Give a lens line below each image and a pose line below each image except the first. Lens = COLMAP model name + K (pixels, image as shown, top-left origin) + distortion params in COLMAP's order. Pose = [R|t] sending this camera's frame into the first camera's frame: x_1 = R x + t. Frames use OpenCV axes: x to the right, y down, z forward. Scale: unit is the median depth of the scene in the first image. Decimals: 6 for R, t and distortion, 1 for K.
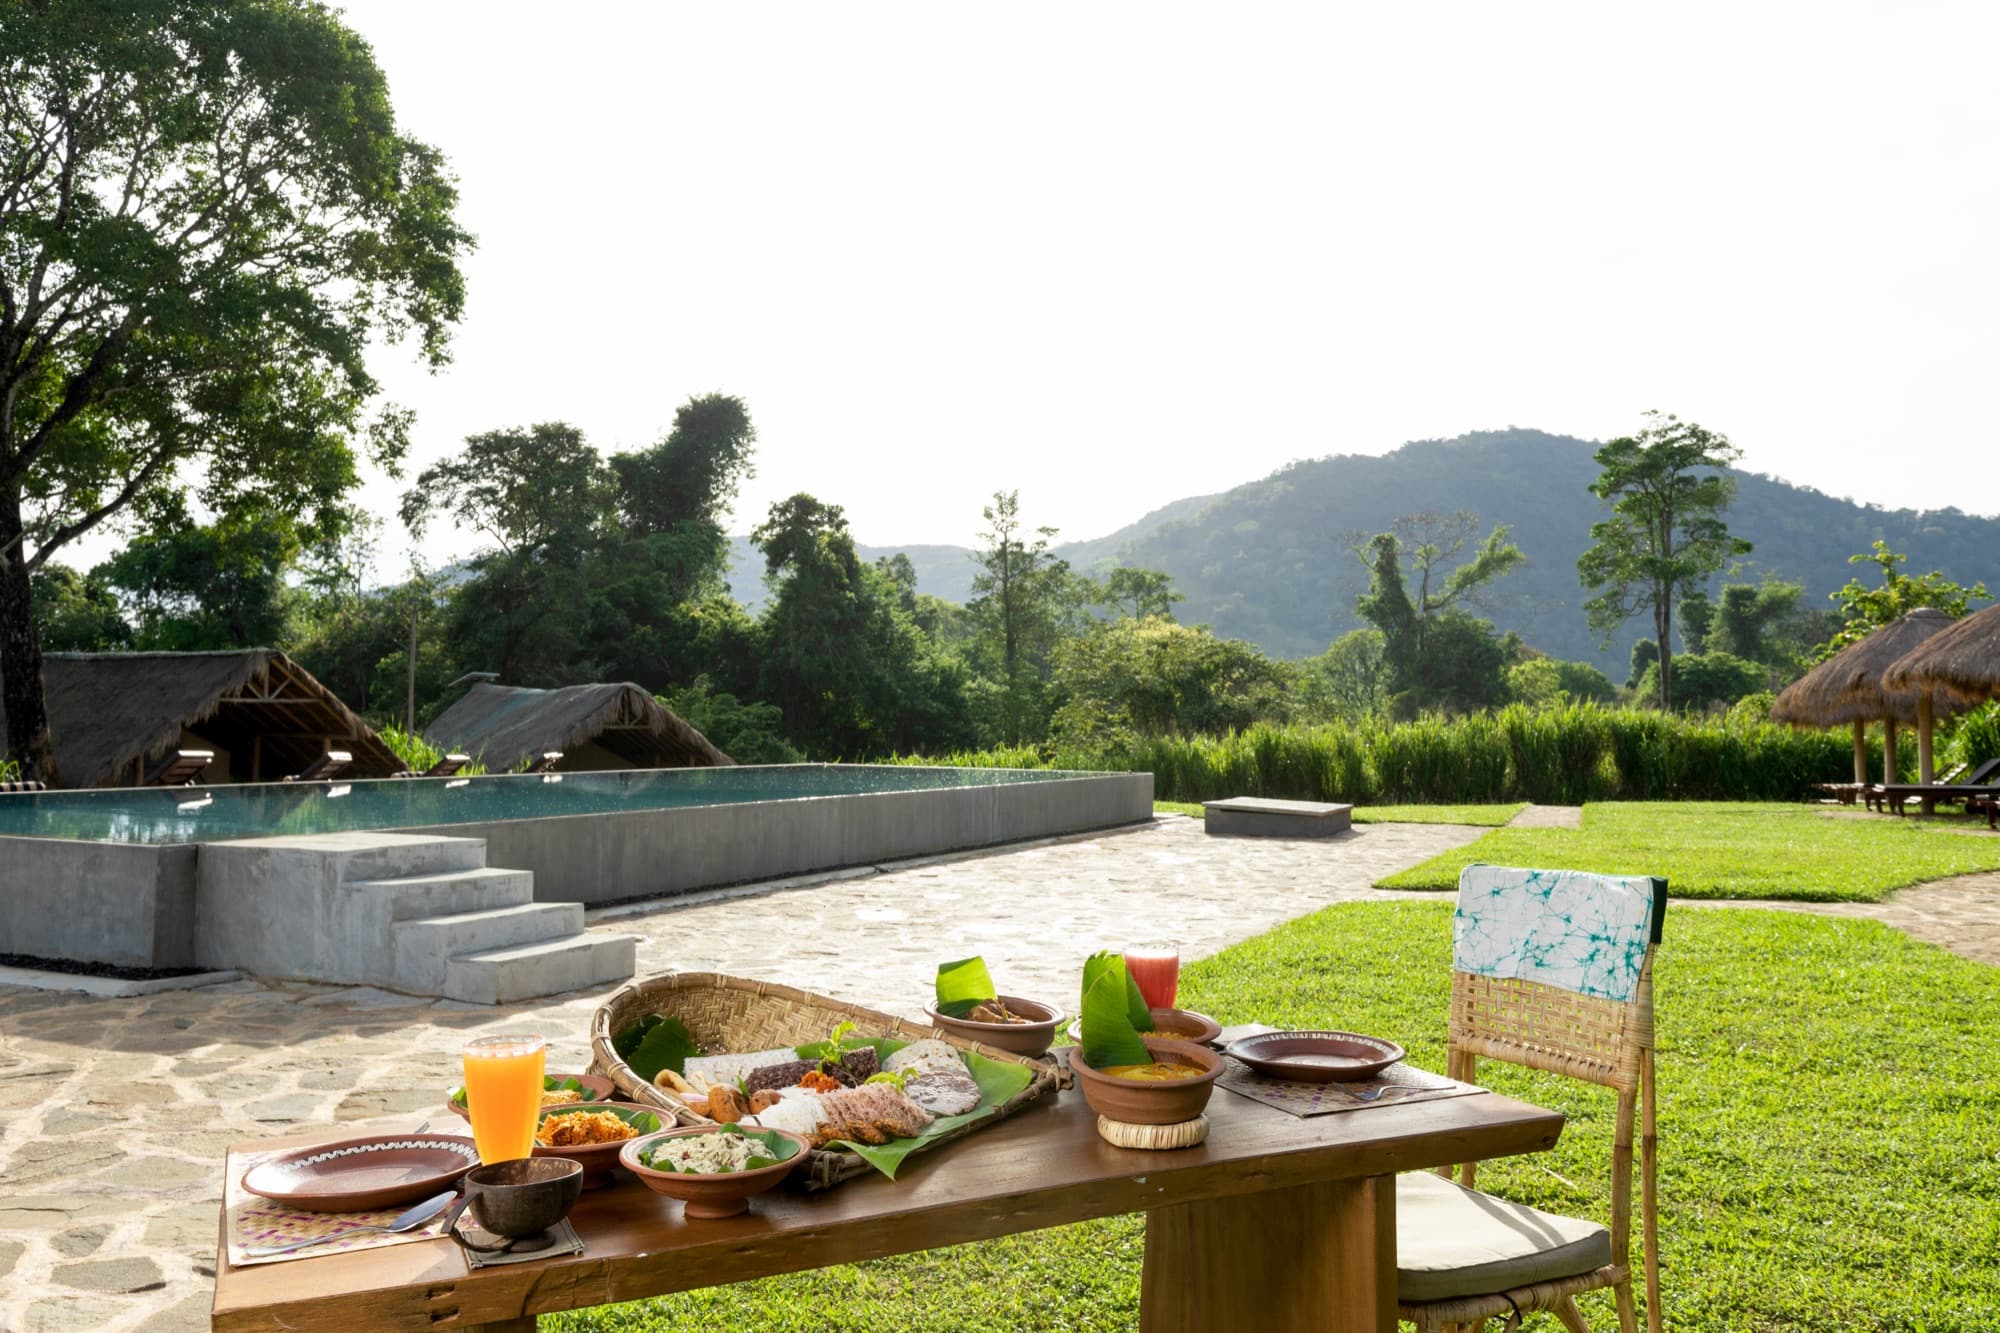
lens RADIAL K [[1550.9, 0, 1000.6], [0, 1550.9, 619.1], [0, 0, 1]] dist [0.003949, -0.001918]
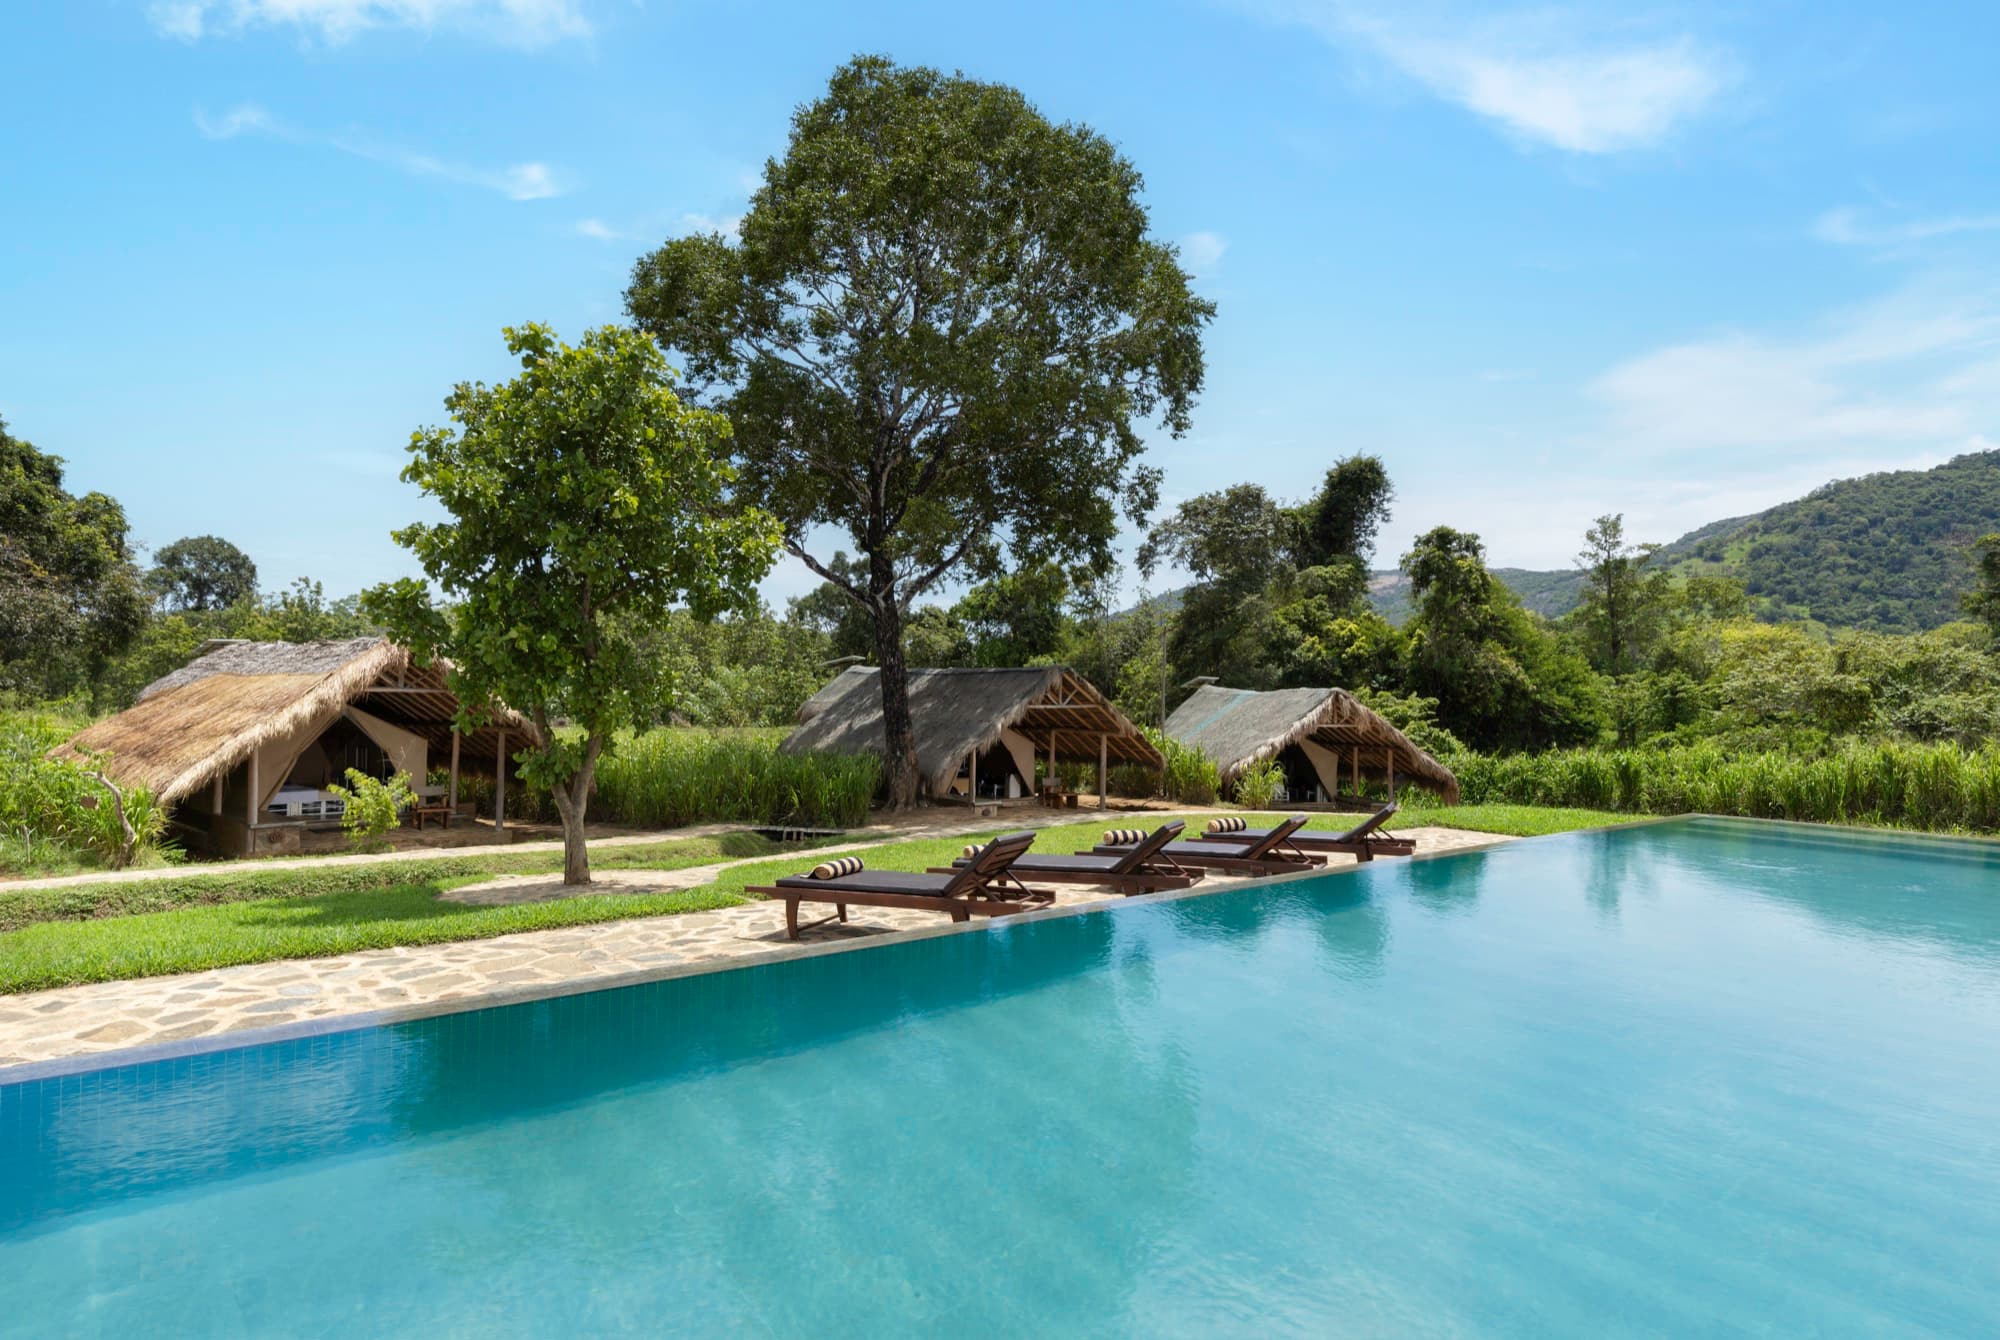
lens RADIAL K [[1550.9, 0, 1000.6], [0, 1550.9, 622.6], [0, 0, 1]] dist [0.003949, -0.001918]
pose [[0.884646, -0.029852, -0.465308, 0.136331], [0.025238, 0.999551, -0.016144, 0.006375], [0.465581, 0.002538, 0.885002, -0.260742]]
